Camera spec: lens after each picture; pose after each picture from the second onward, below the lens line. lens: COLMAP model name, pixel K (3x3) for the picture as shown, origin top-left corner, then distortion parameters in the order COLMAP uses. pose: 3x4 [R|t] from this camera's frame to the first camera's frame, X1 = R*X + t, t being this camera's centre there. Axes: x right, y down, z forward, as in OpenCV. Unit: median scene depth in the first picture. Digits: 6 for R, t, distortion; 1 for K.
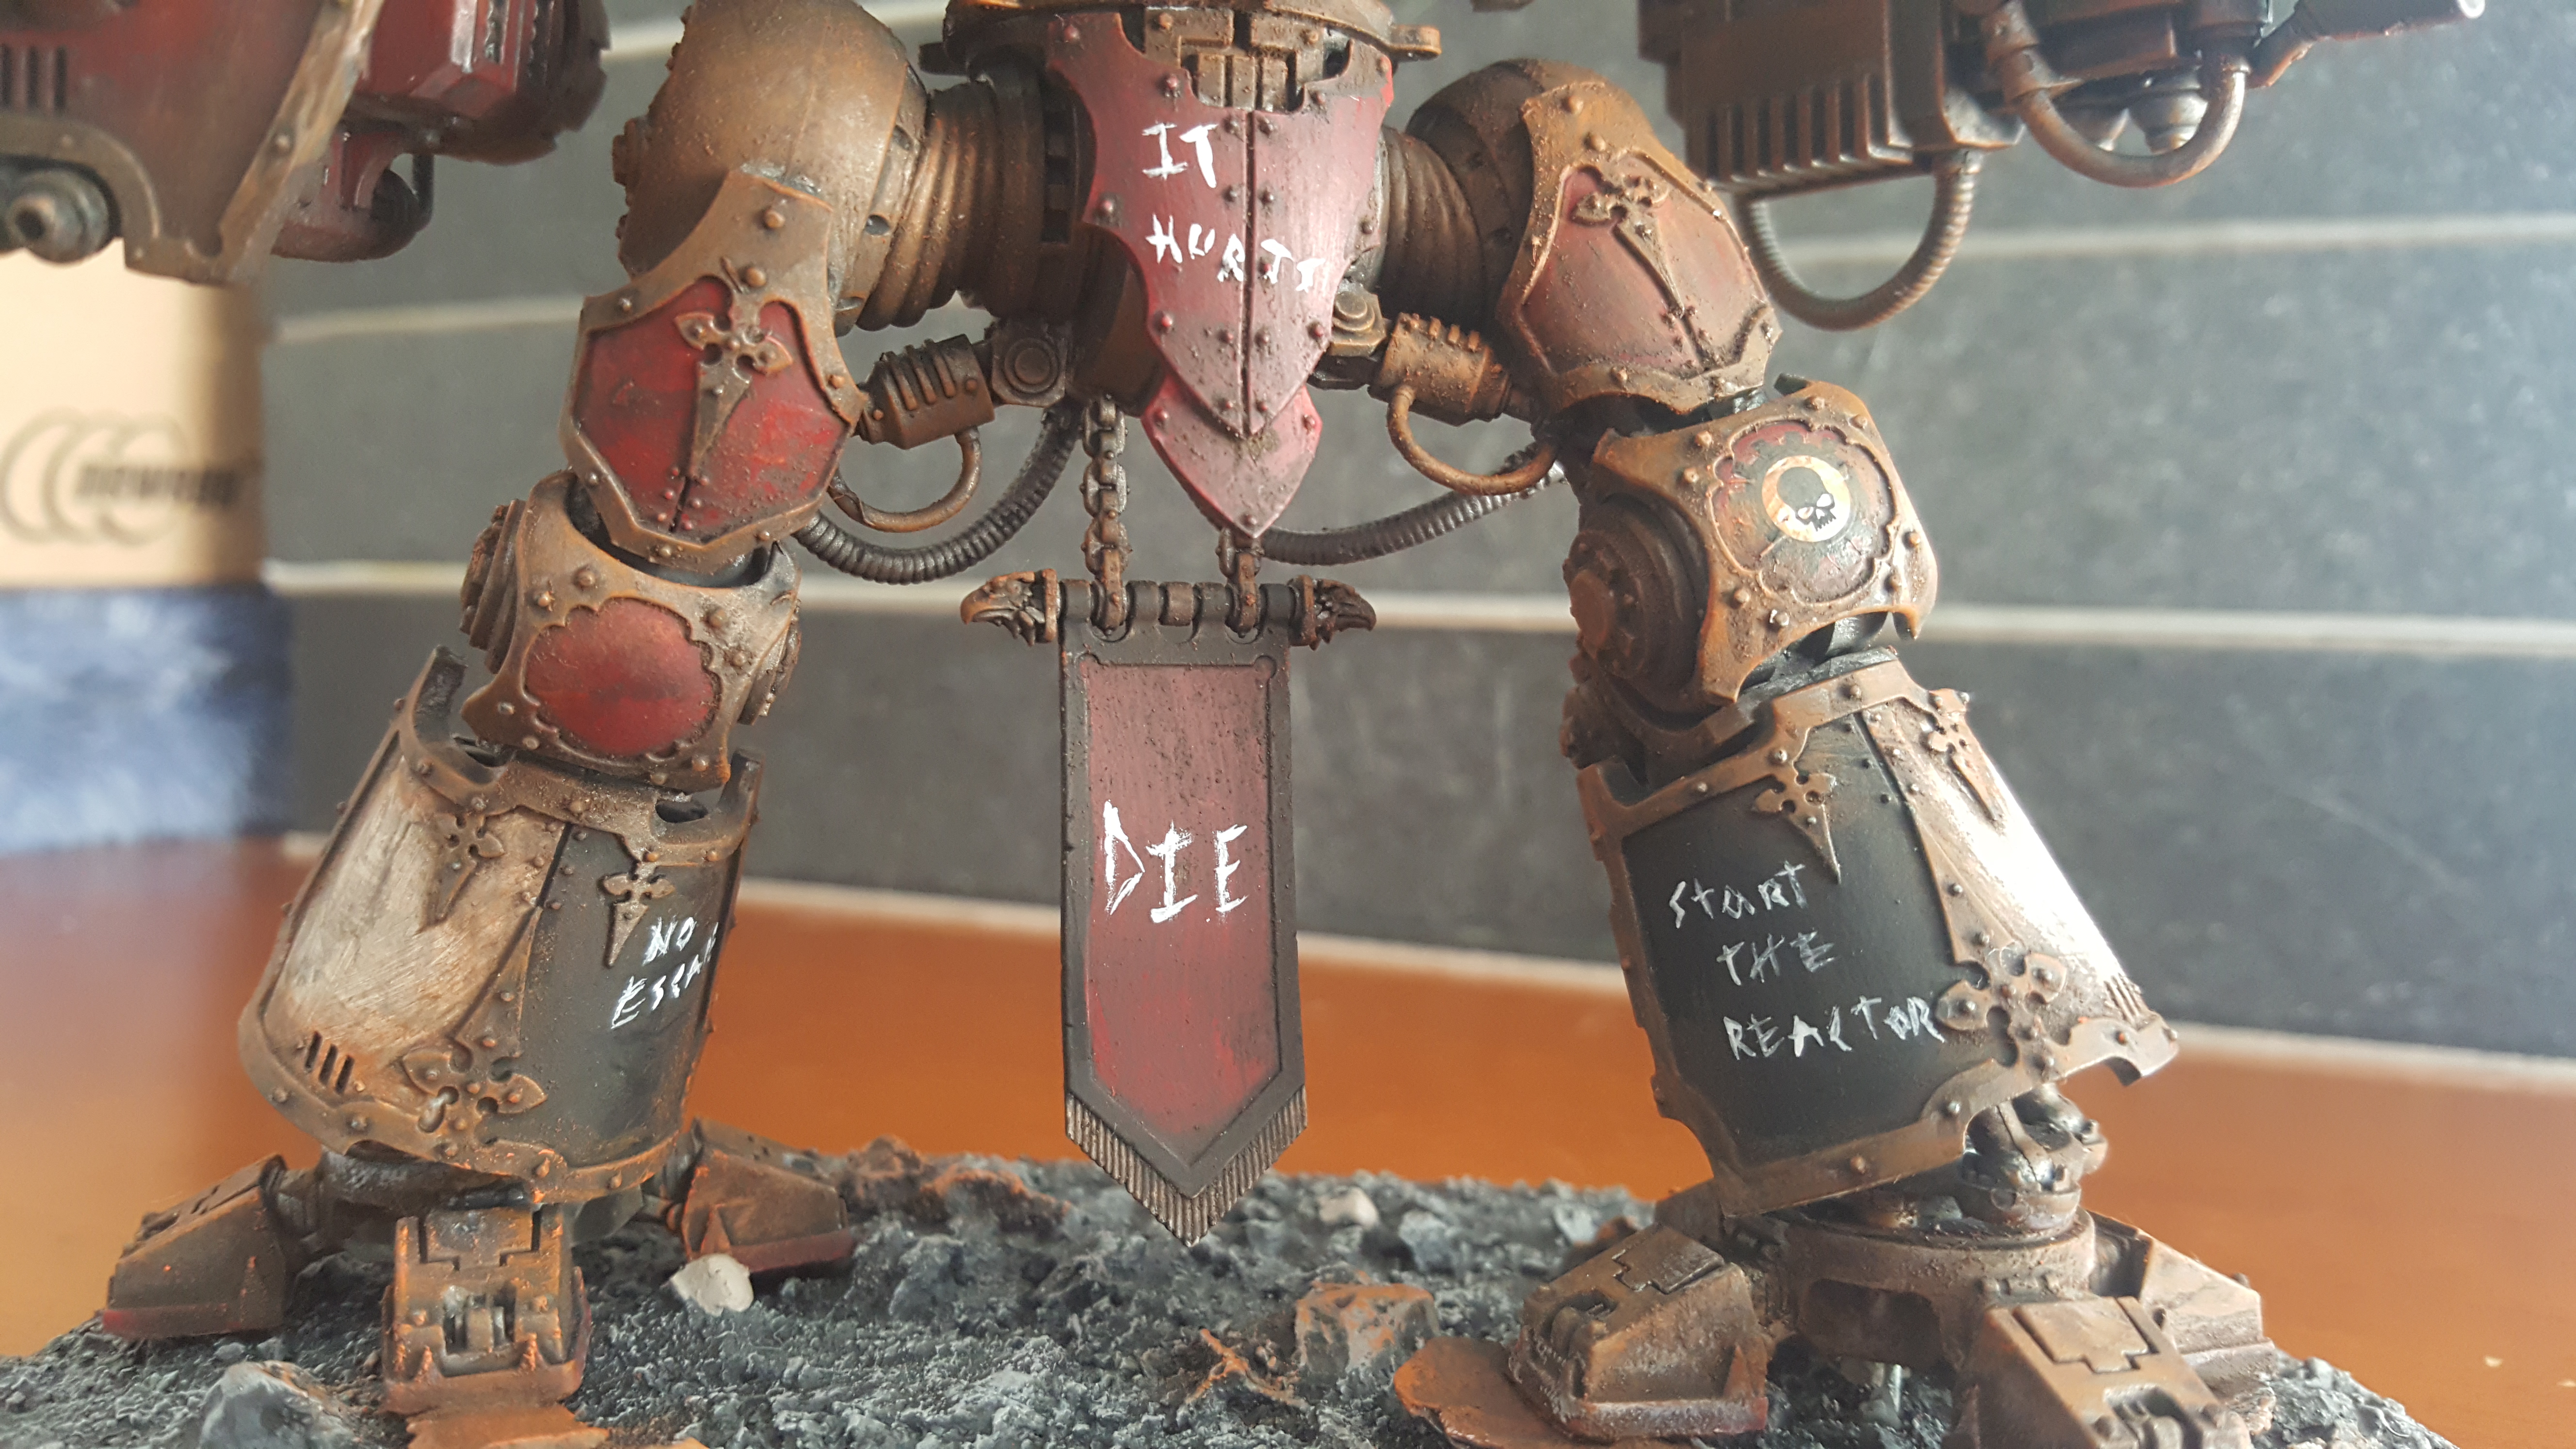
lens RADIAL K [[2053.8, 0, 1309.7], [0, 2053.8, 714.2], [0, 0, 1]] dist [0.131532, -0.332978]
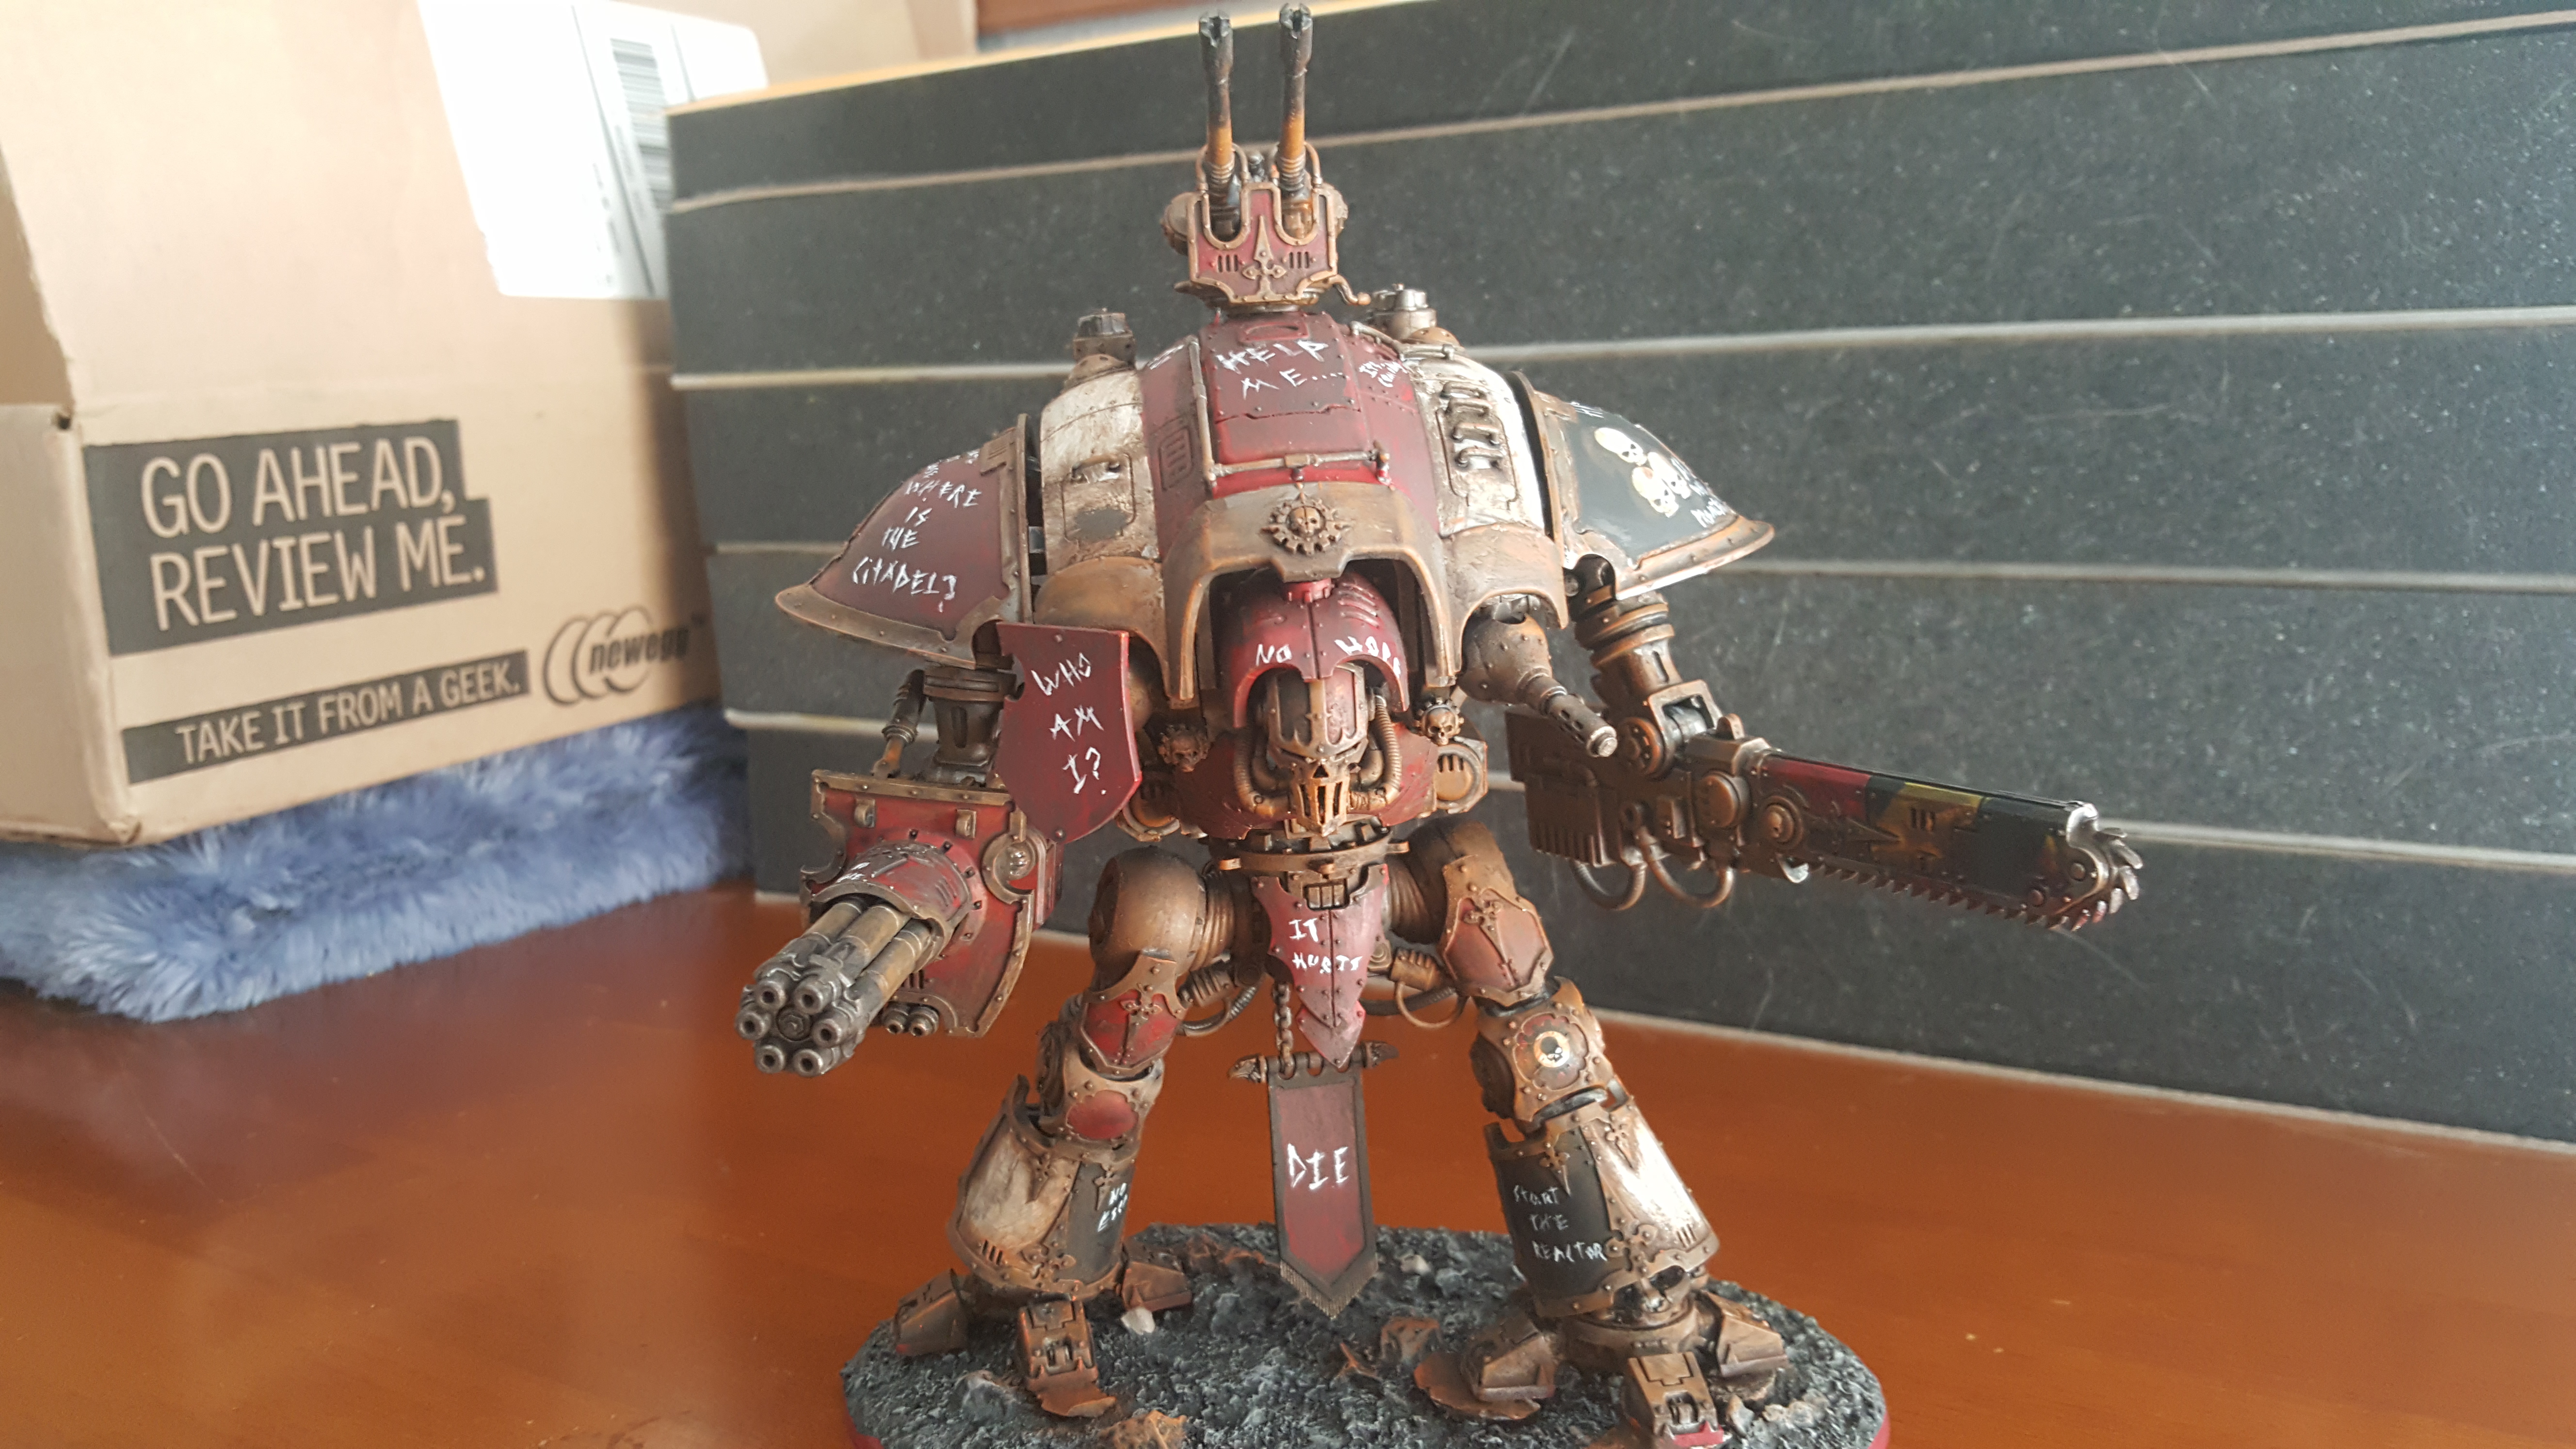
lens RADIAL K [[1990.4, 0, 1288.0], [0, 1990.4, 724.5], [0, 0, 1]] dist [0.110524, -0.000617]
pose [[0.992837, -0.040181, -0.112519, 0.192694], [0.052842, 0.992314, 0.111899, -0.736199], [0.107158, -0.117043, 0.987329, -1.329409]]
